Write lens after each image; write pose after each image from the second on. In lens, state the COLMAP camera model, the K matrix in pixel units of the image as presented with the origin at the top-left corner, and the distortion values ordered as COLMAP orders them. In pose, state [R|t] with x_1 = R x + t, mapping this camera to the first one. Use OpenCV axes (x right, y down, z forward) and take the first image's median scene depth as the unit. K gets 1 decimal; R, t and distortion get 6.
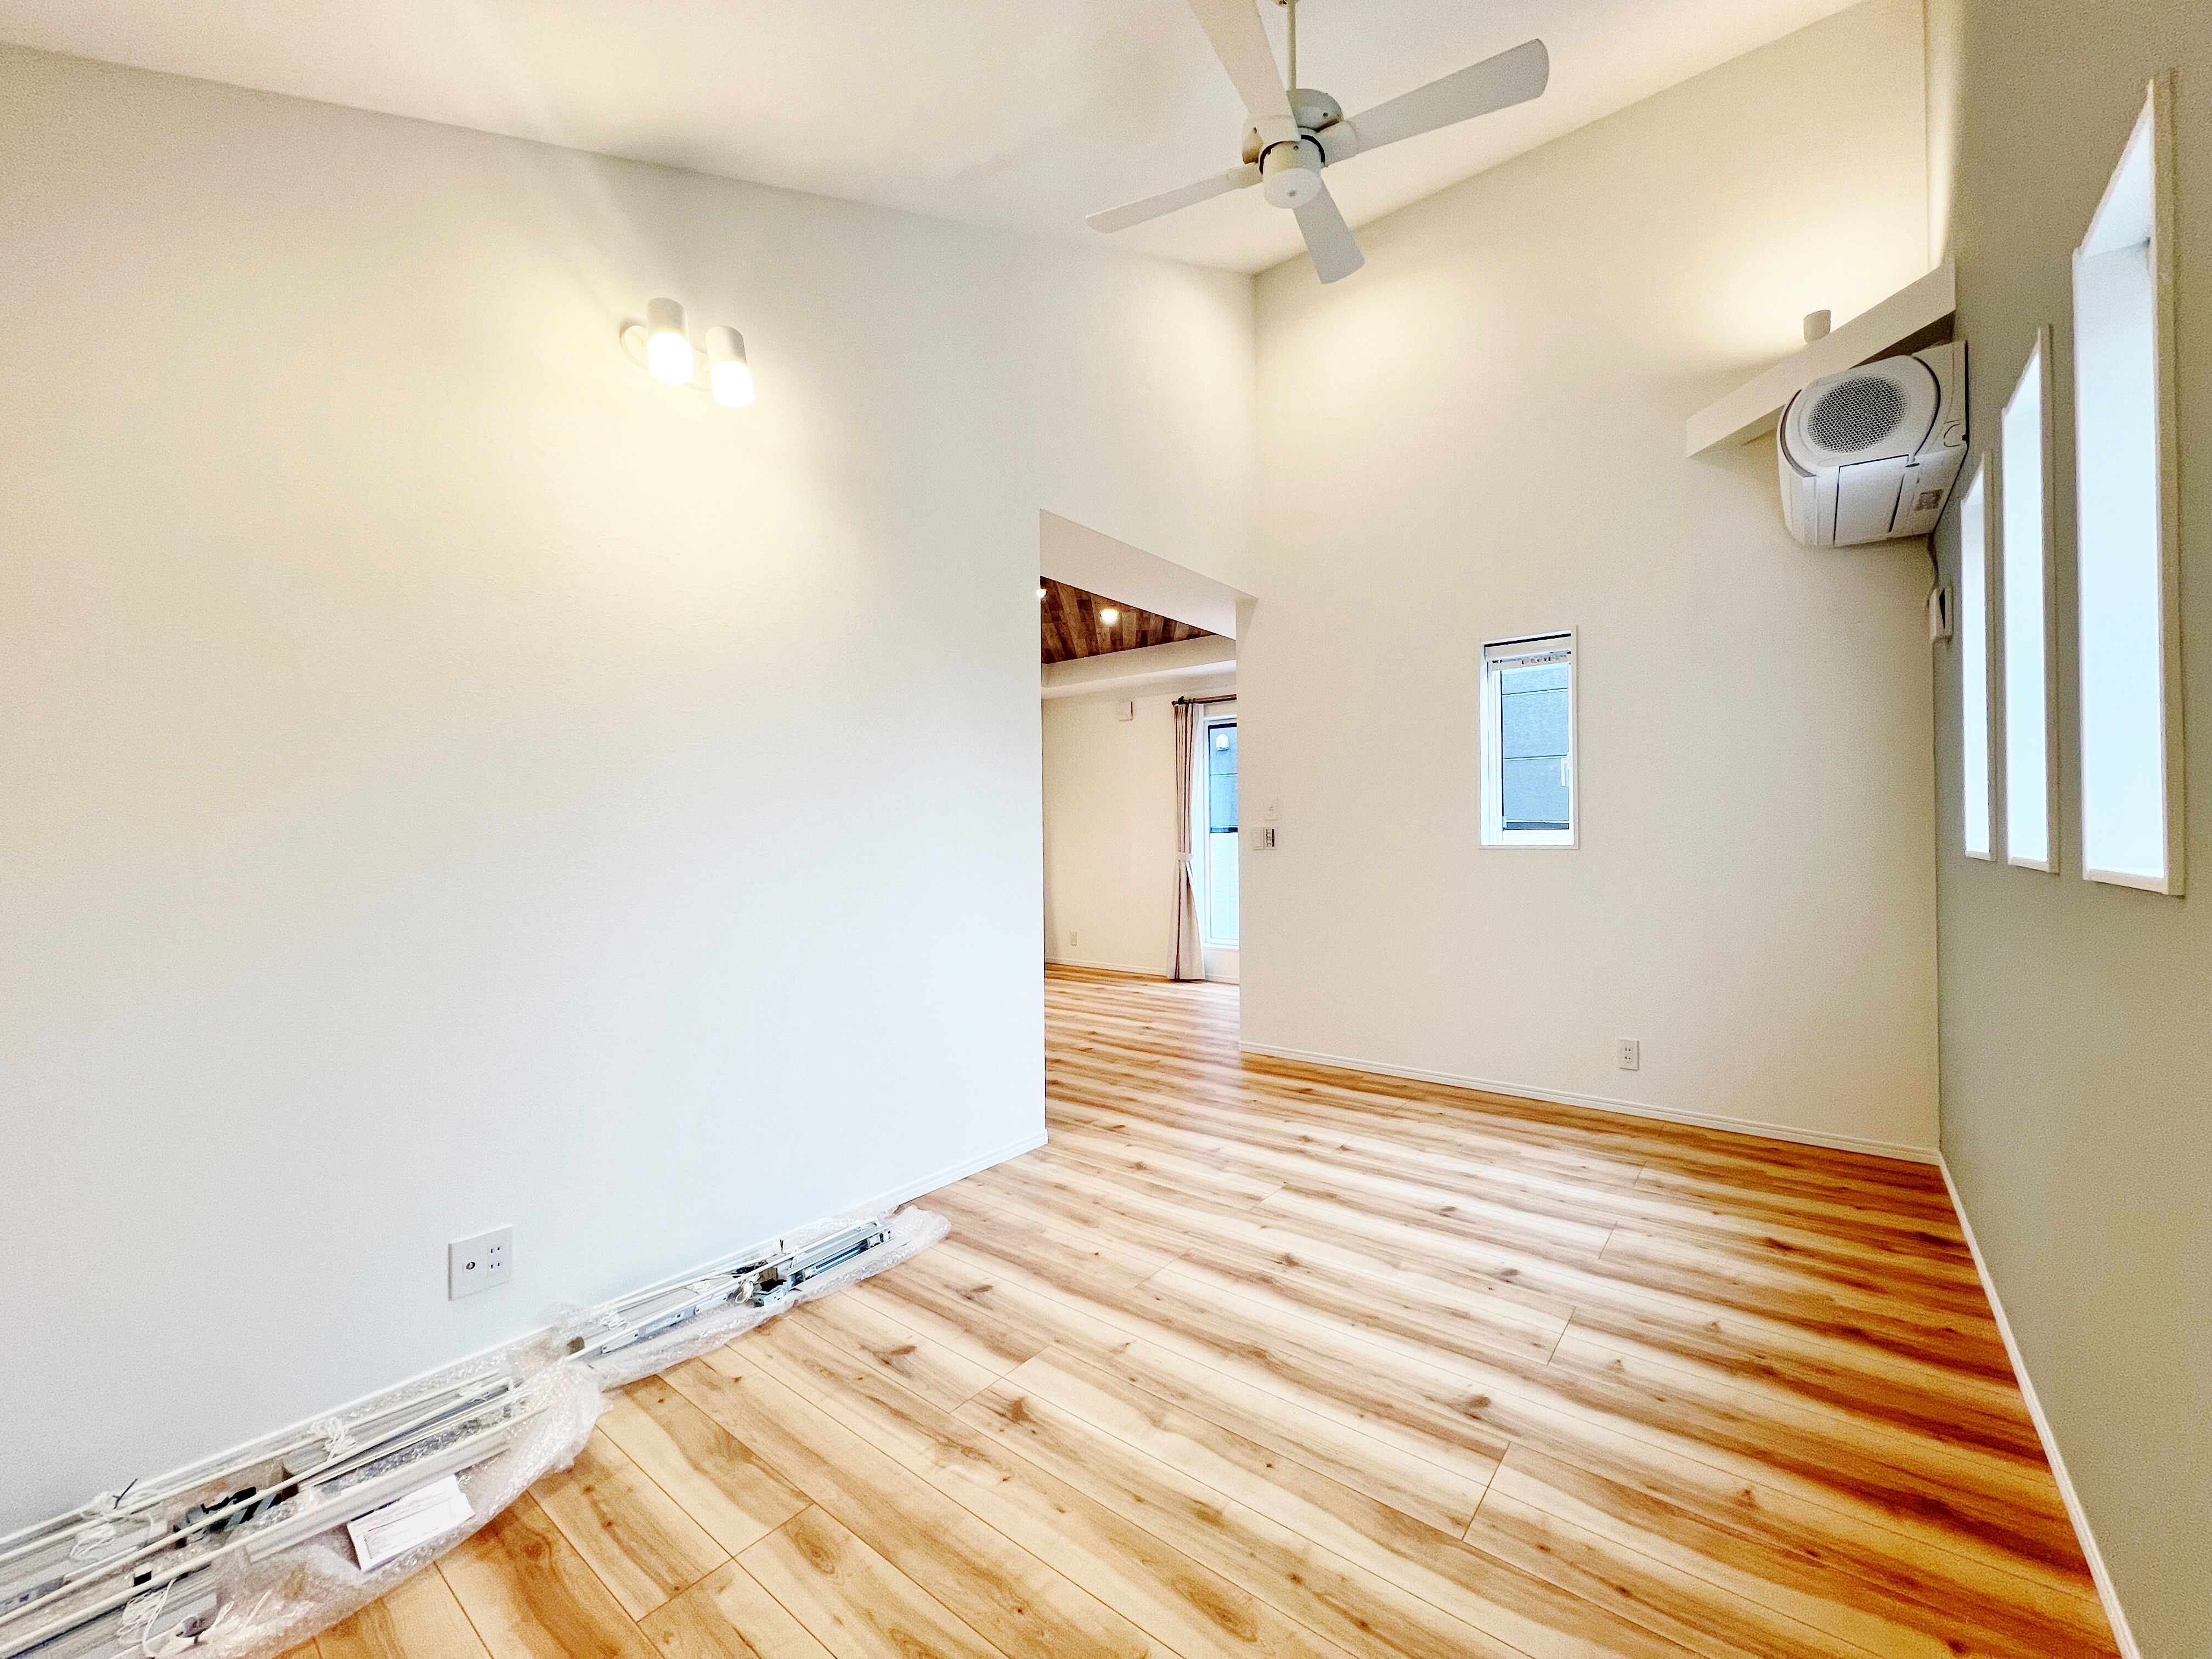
lens RADIAL K [[904.2, 0, 1109.8], [0, 904.2, 832.2], [0, 0, 1]] dist [-0.005859, -0.000015]
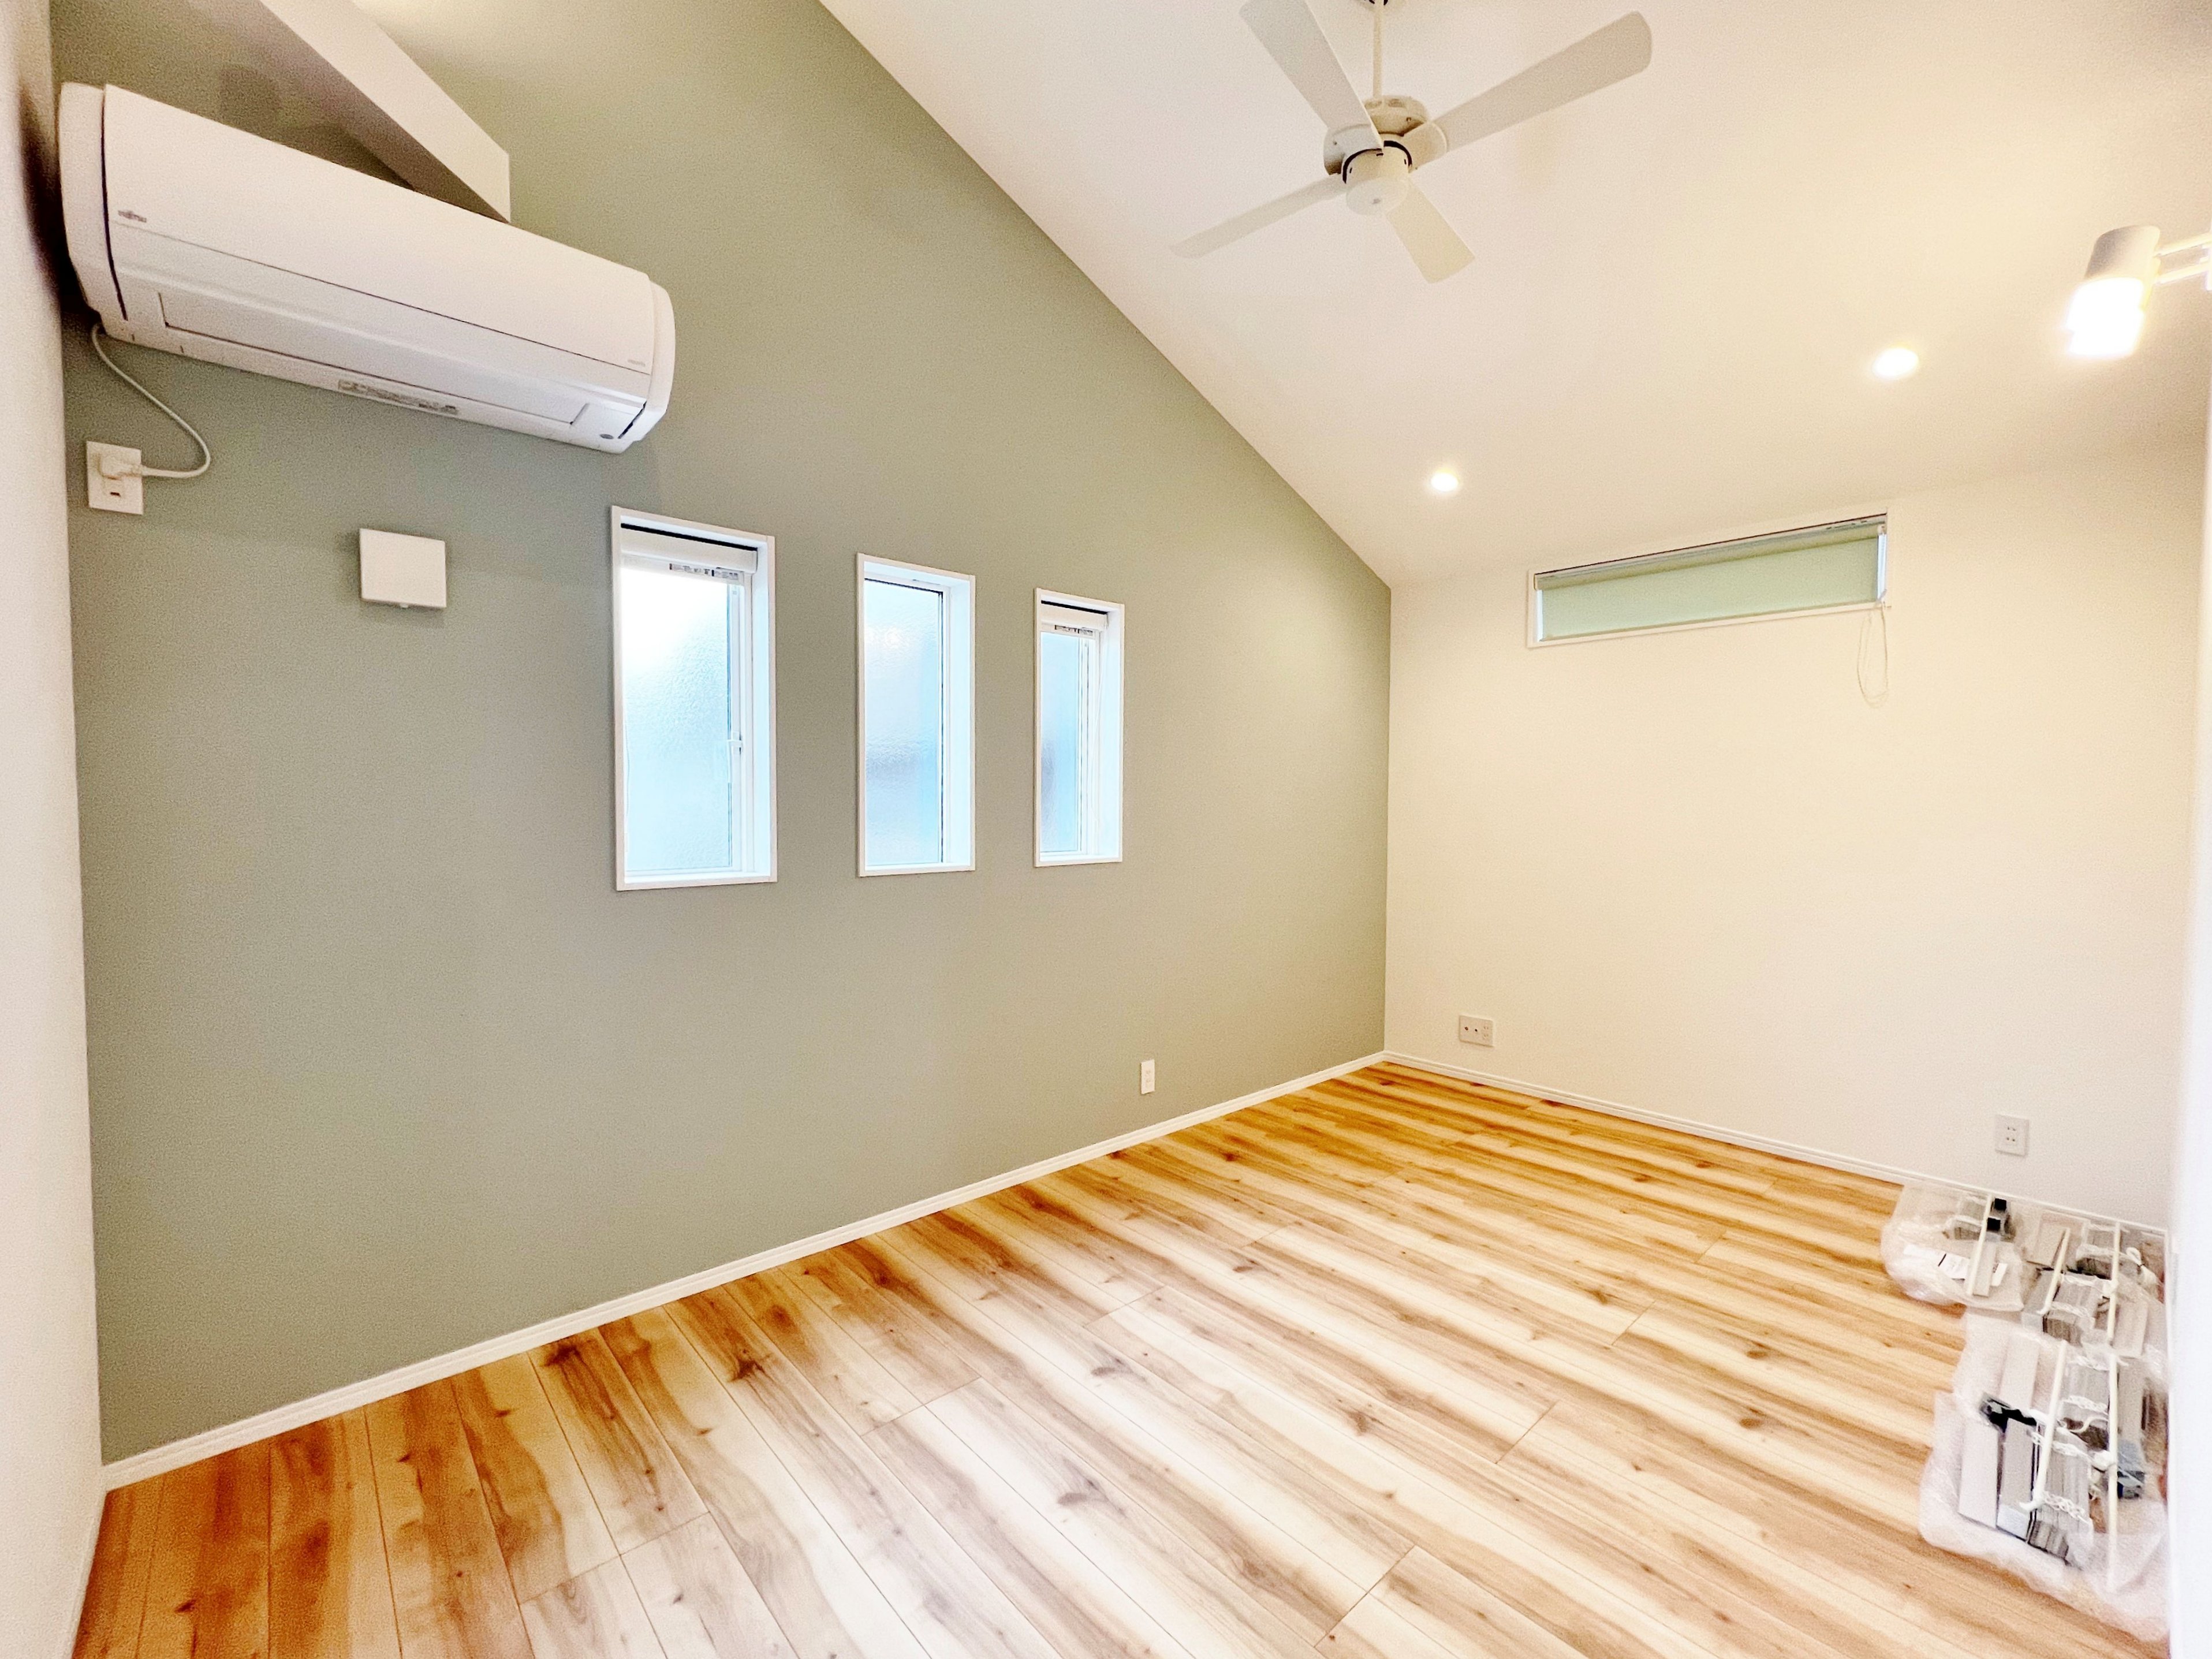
lens RADIAL K [[936.5, 0, 1105.8], [0, 936.5, 832.8], [0, 0, 1]] dist [0.000995, -0.000115]
pose [[-0.984730, -0.003640, 0.174053, 0.290935], [0.002517, 0.999379, 0.035138, -0.066688], [-0.174073, 0.035040, -0.984109, 1.908845]]
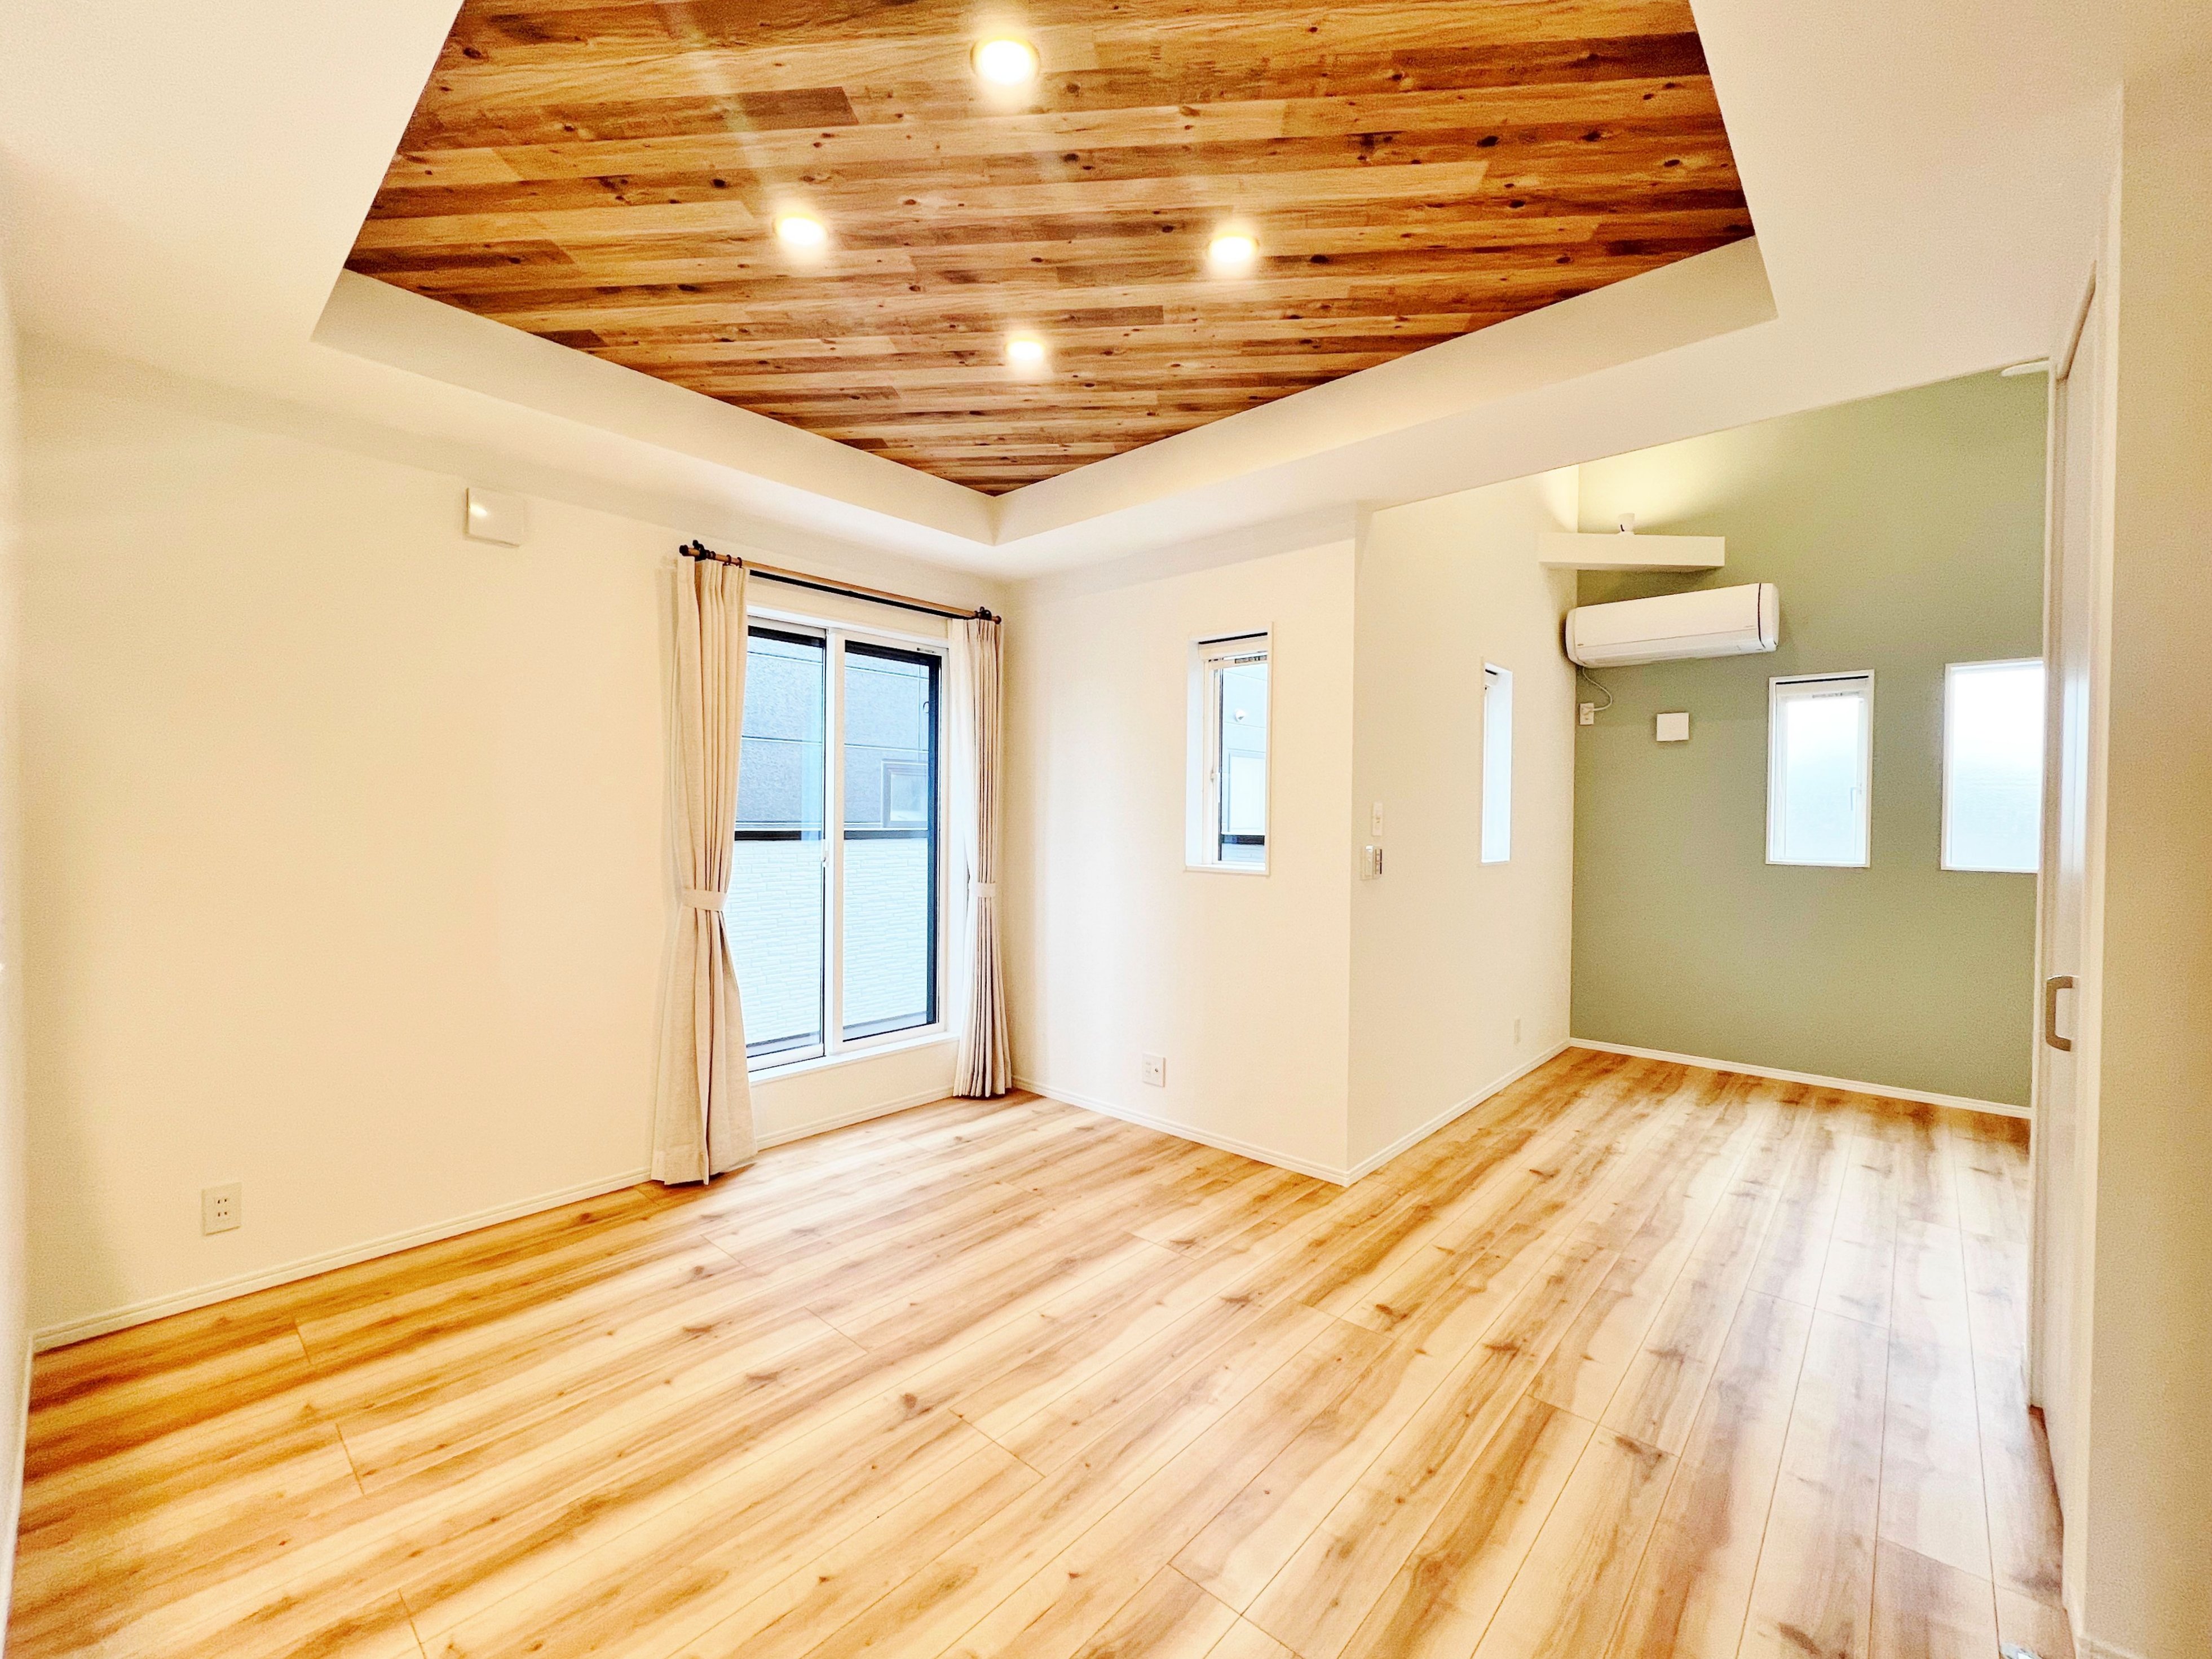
lens RADIAL K [[904.3, 0, 1109.8], [0, 904.3, 832.2], [0, 0, 1]] dist [-0.005859, -0.000015]
pose [[0.060798, -0.006428, 0.998129, -1.063173], [-0.011371, 0.999910, 0.007132, -0.037720], [-0.998085, -0.011783, 0.060719, 2.324989]]
